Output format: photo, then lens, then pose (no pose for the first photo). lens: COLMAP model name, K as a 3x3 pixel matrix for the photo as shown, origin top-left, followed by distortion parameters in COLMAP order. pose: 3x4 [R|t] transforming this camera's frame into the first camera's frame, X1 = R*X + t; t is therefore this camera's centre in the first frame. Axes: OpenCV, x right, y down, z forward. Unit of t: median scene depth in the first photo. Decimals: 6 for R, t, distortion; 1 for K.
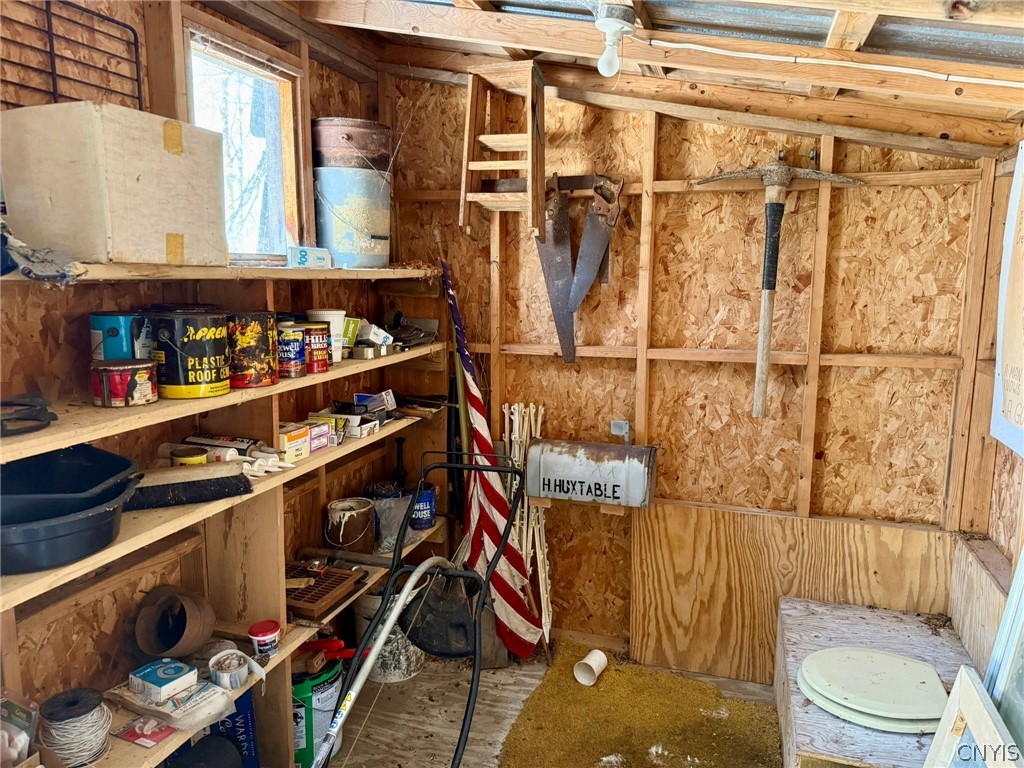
lens RADIAL K [[708.0, 0, 514.7], [0, 708.0, 391.9], [0, 0, 1]] dist [0.051166, -0.062492]
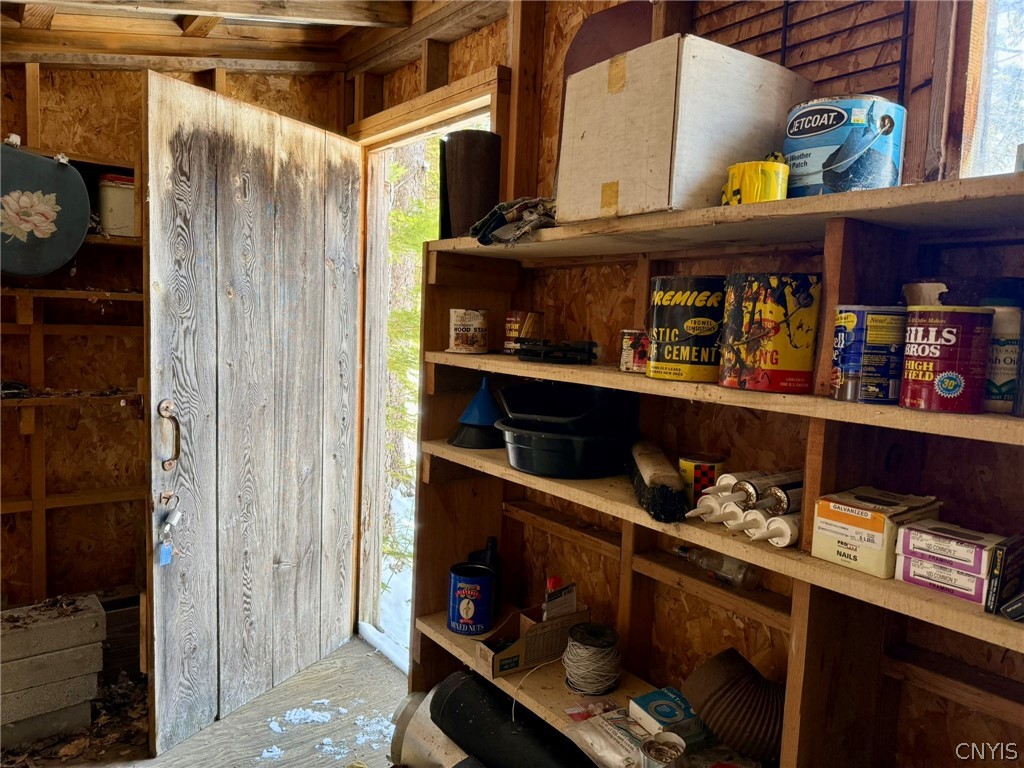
lens RADIAL K [[708.0, 0, 514.3], [0, 708.0, 385.9], [0, 0, 1]] dist [0.051166, -0.062492]
pose [[-0.593551, 0.044310, -0.803576, 0.143198], [-0.170479, 0.968902, 0.179349, -0.047354], [0.786533, 0.243446, -0.567538, 0.627334]]
